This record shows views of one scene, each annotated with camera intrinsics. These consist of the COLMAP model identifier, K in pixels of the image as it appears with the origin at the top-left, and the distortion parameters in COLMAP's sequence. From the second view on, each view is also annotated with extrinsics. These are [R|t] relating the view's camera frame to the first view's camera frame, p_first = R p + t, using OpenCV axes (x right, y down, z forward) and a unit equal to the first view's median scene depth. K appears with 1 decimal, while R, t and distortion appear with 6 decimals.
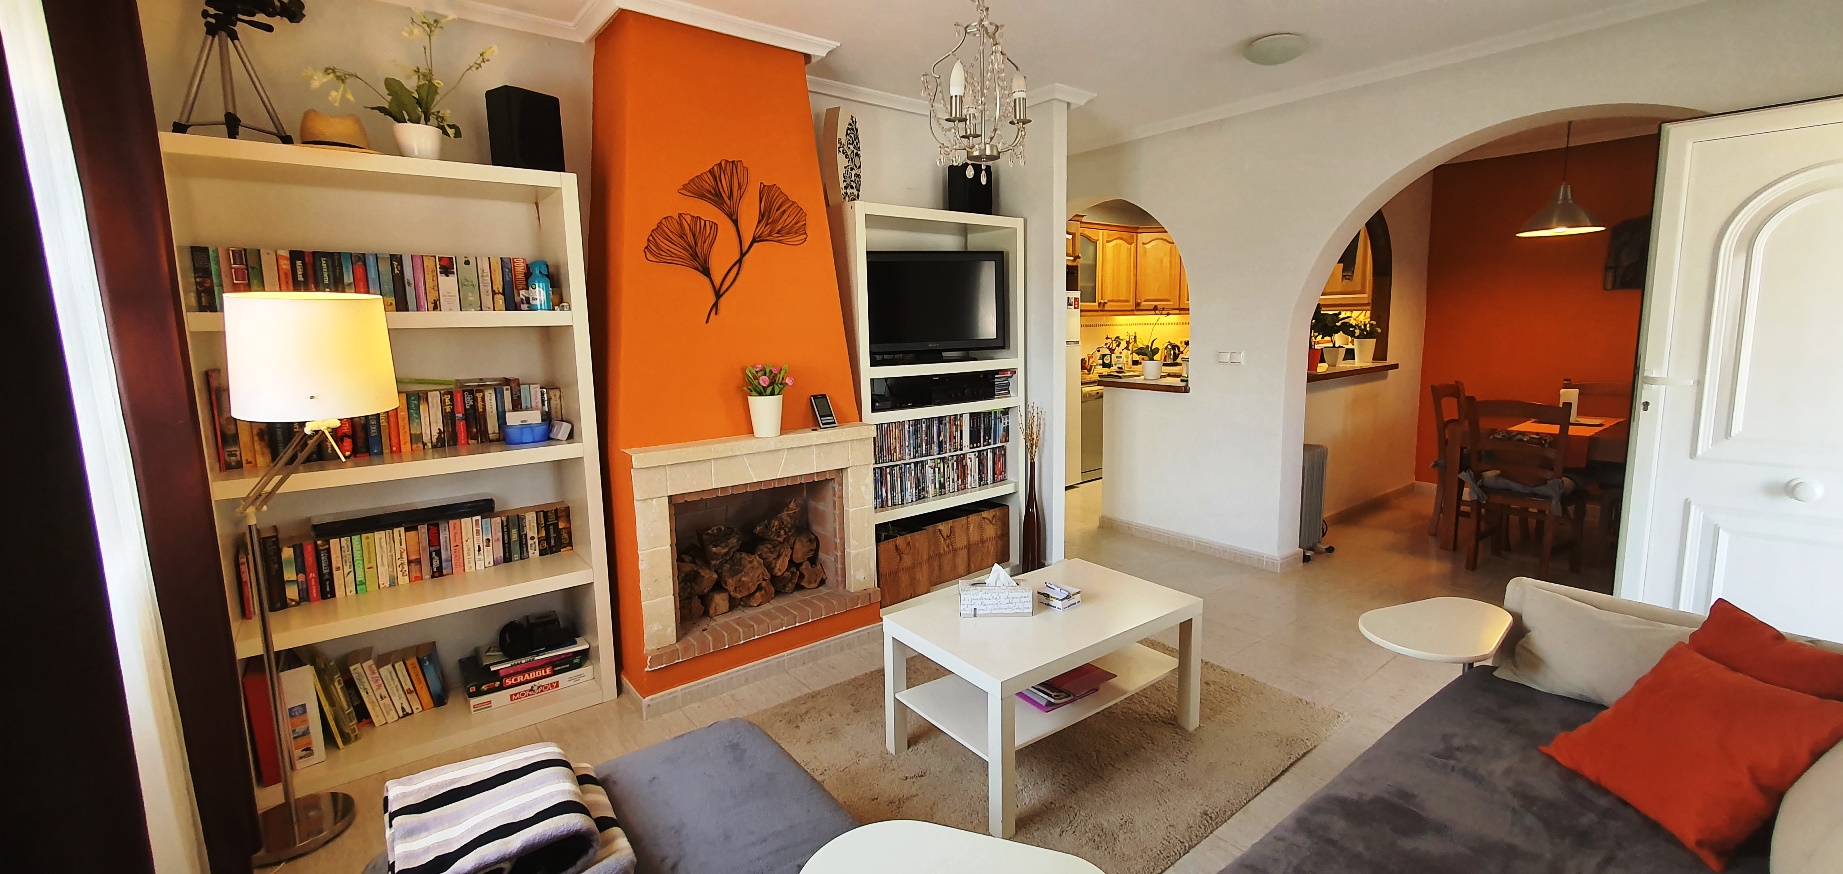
lens RADIAL K [[736.1, 0, 929.4], [0, 736.1, 413.7], [0, 0, 1]] dist [-0.000350, 0.000000]
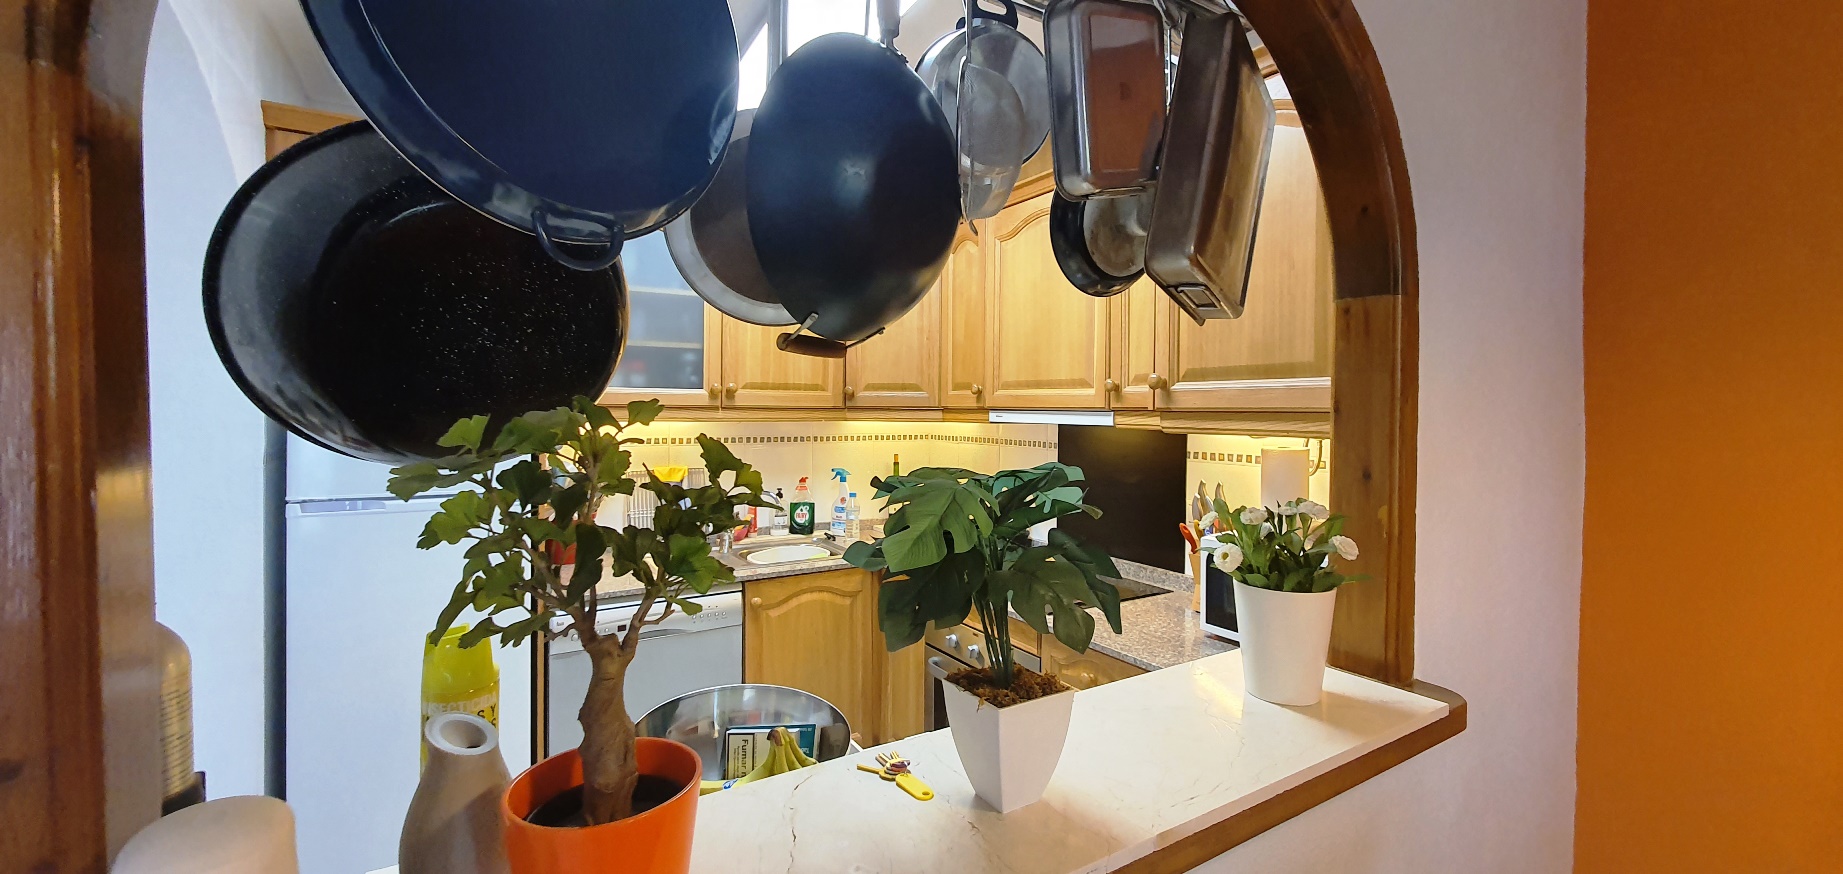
lens RADIAL K [[736.1, 0, 929.4], [0, 736.1, 413.7], [0, 0, 1]] dist [-0.000350, 0.000000]
pose [[0.992924, 0.029306, -0.115083, 0.506315], [-0.043162, 0.991856, -0.119824, -0.116858], [0.110634, 0.123943, 0.986102, 0.765358]]
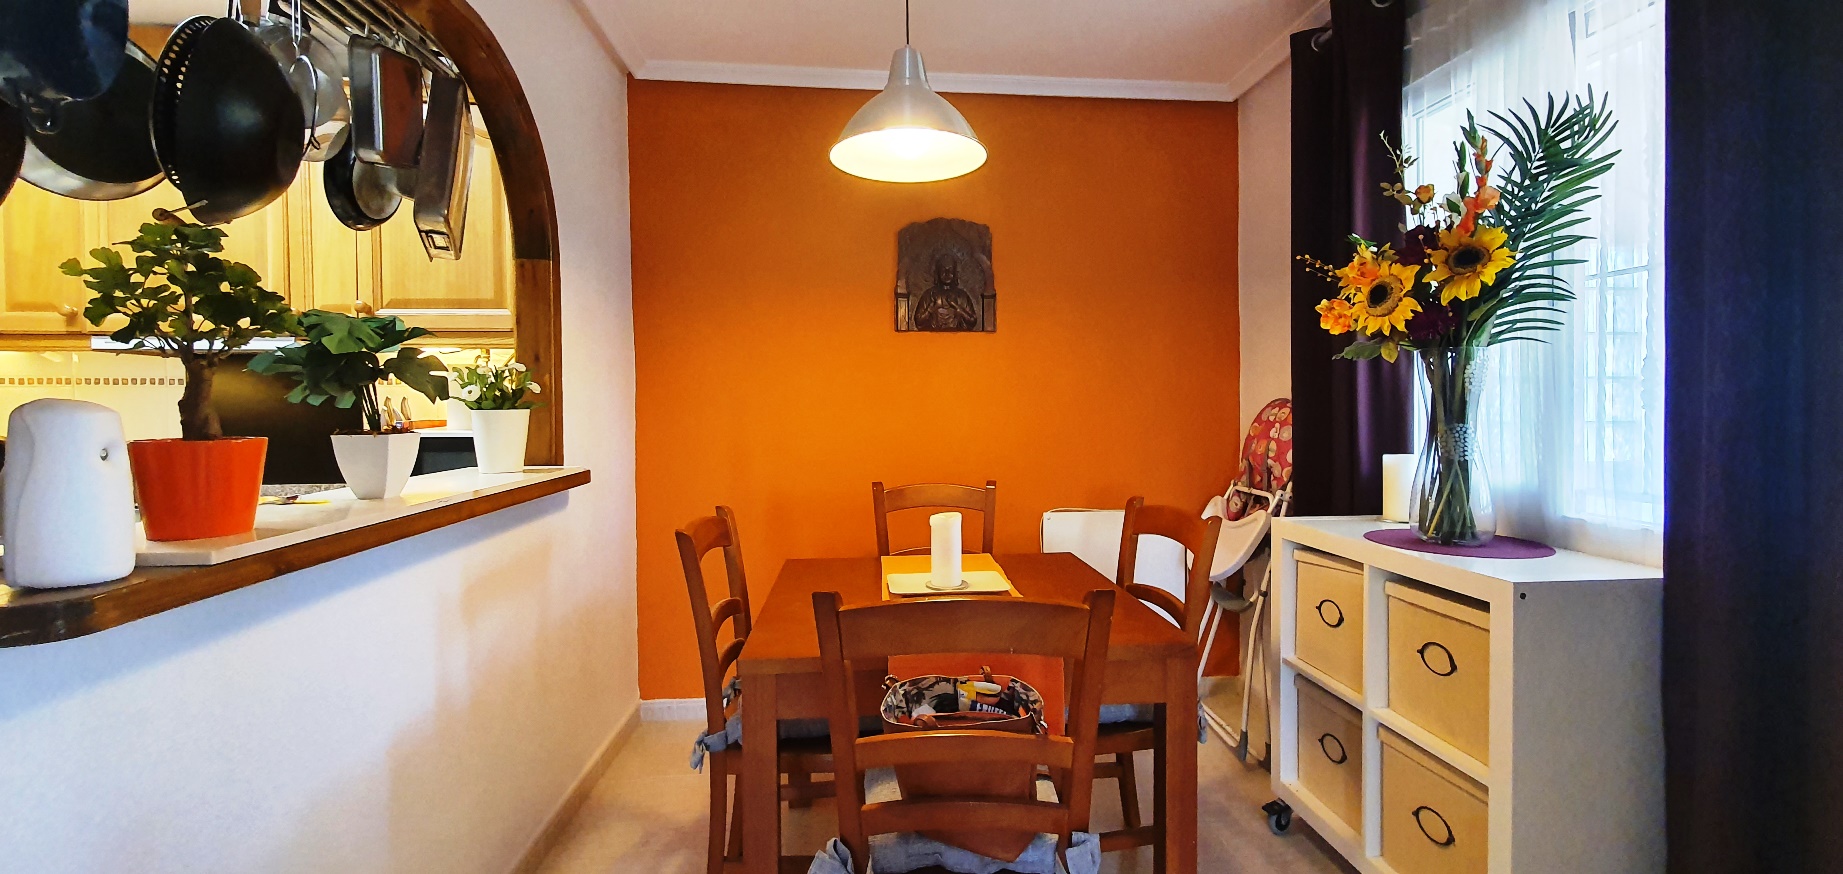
lens RADIAL K [[736.1, 0, 929.4], [0, 736.1, 413.7], [0, 0, 1]] dist [-0.000350, 0.000000]
pose [[0.550332, 0.005210, 0.834930, 0.396102], [0.102522, 0.991992, -0.073766, -0.049706], [-0.828628, 0.126194, 0.545391, 0.610510]]
